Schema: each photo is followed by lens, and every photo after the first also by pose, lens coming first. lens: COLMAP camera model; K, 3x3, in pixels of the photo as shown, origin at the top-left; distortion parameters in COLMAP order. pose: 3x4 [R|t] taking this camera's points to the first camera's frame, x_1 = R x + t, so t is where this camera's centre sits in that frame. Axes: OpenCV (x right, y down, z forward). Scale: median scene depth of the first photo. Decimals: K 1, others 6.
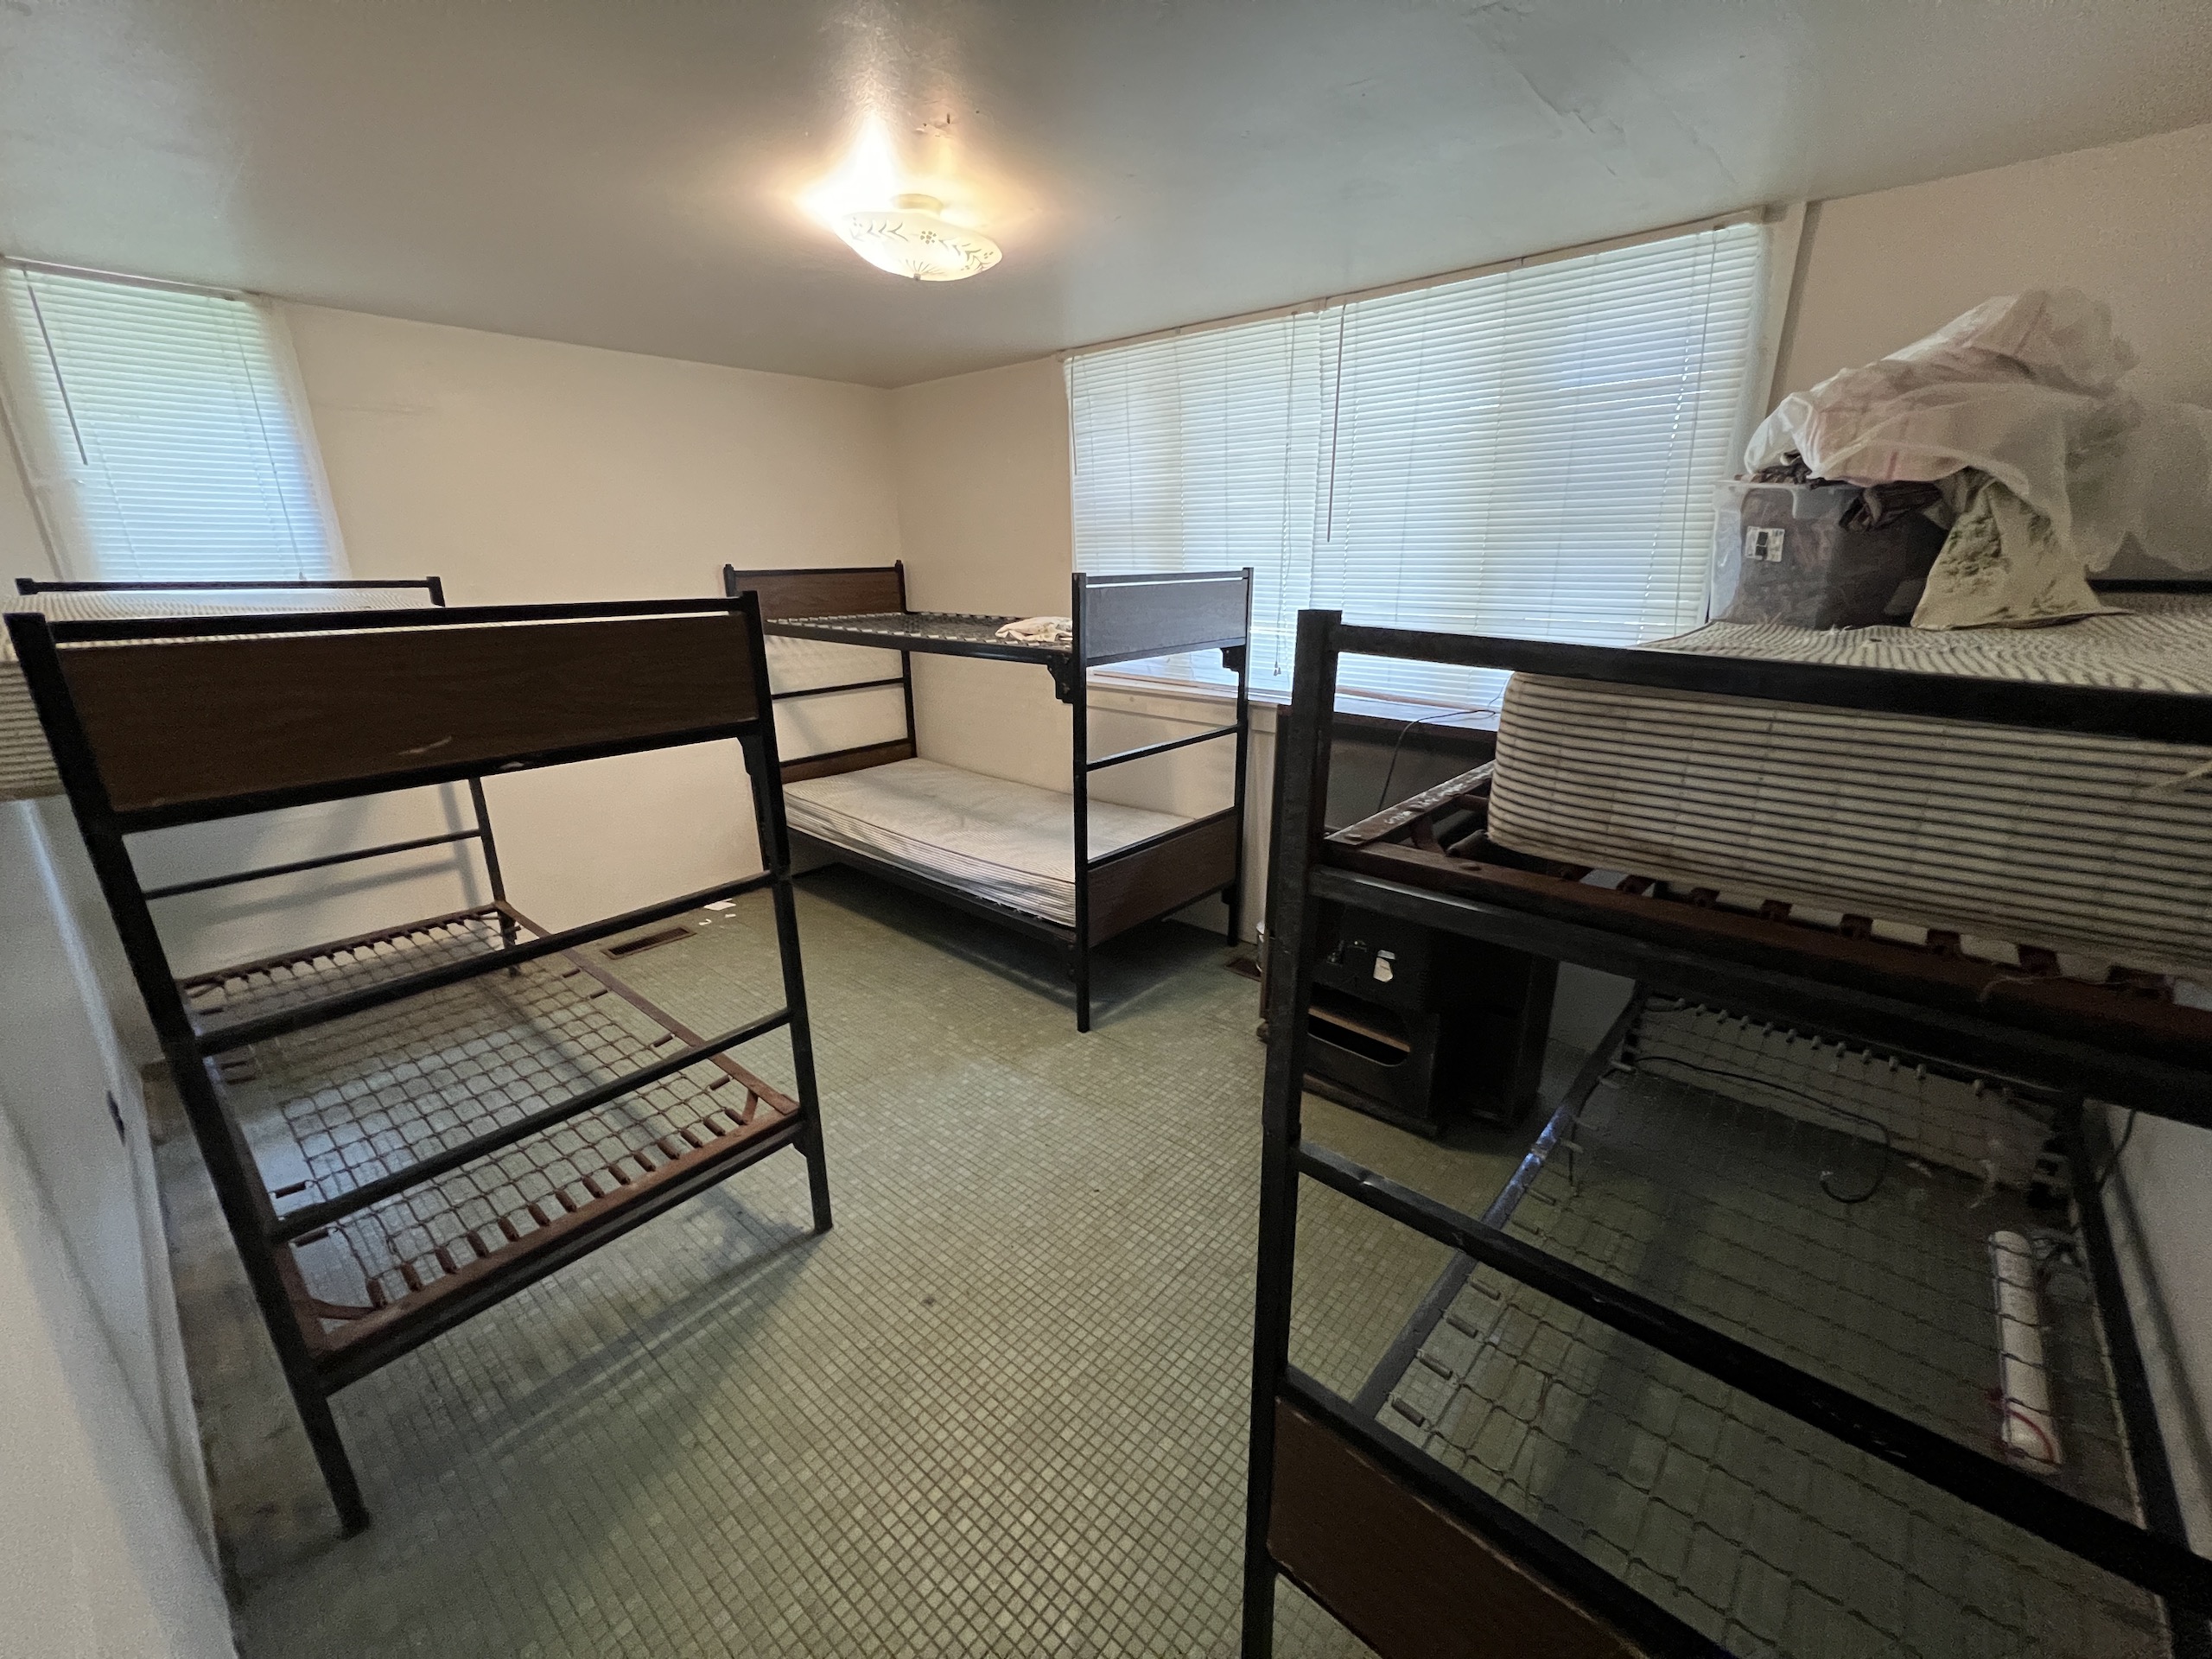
lens RADIAL K [[894.9, 0, 1102.0], [0, 894.9, 830.4], [0, 0, 1]] dist [0.002683, 0.000213]
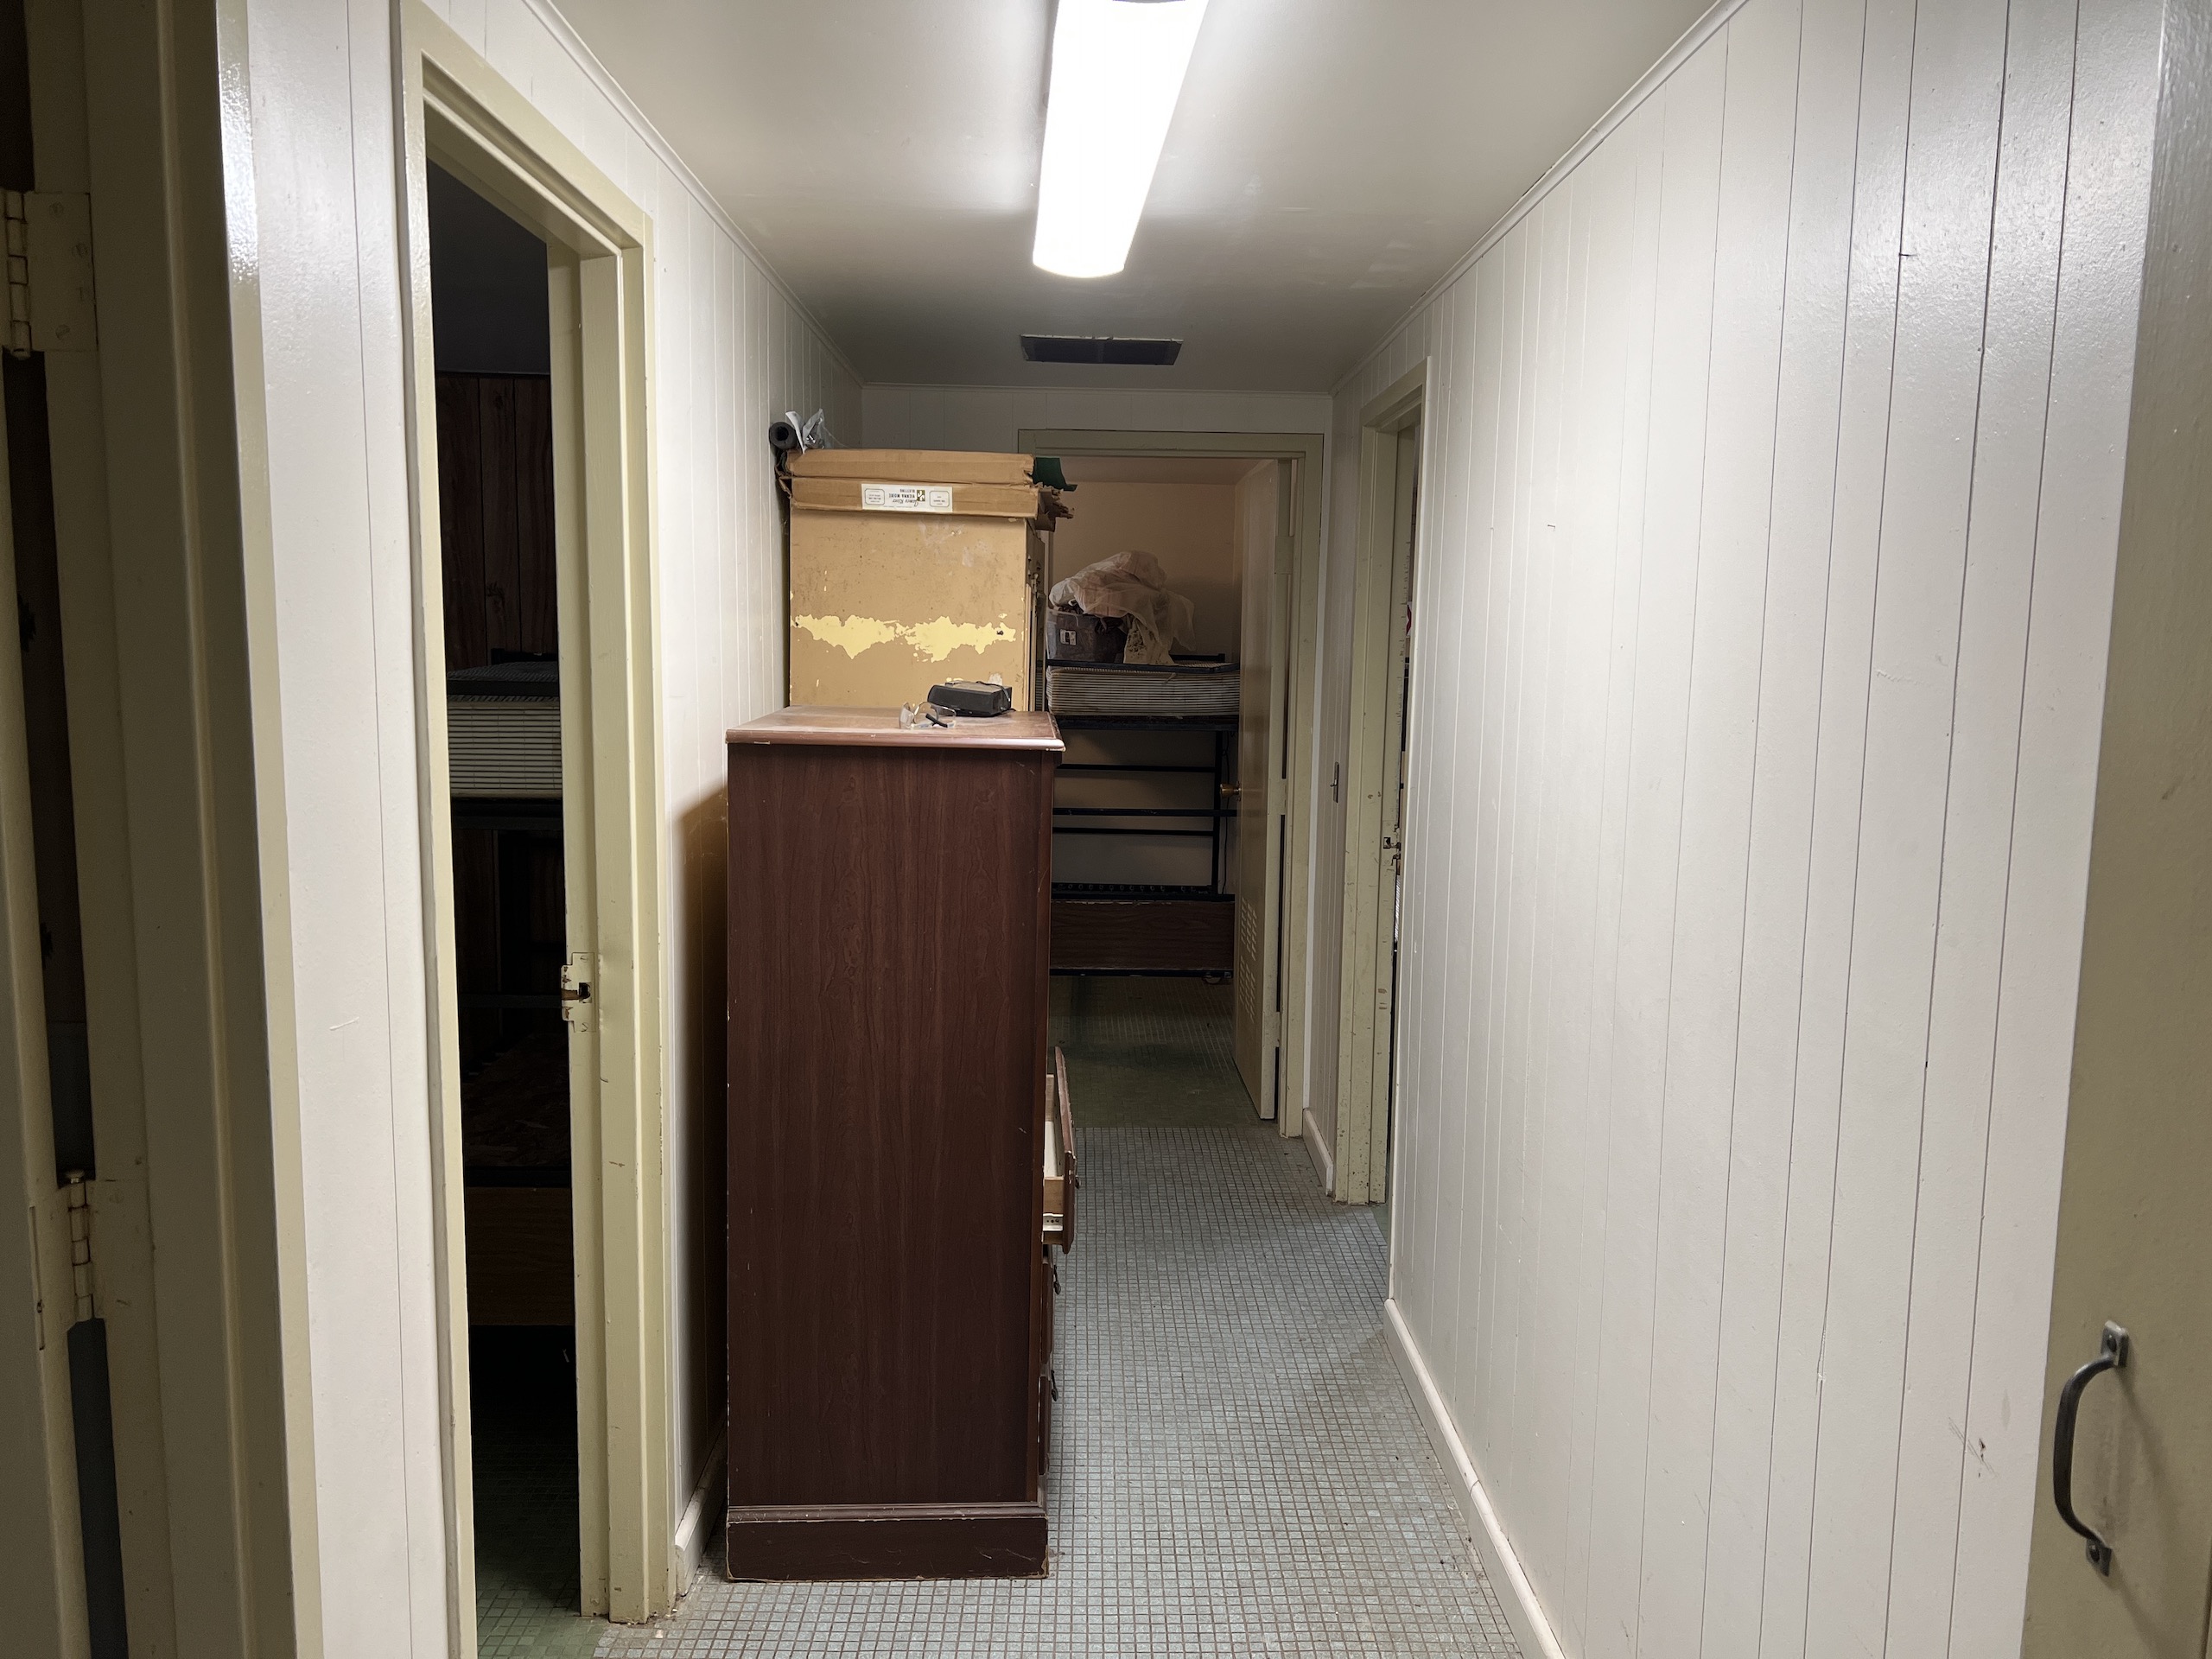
lens RADIAL K [[1663.8, 0, 1108.0], [0, 1663.8, 832.9], [0, 0, 1]] dist [0.081389, -0.083219]
pose [[0.730802, -0.059230, 0.680015, -2.487509], [0.174863, 0.979229, -0.102630, 0.735265], [-0.659812, 0.193912, 0.725980, -2.428886]]
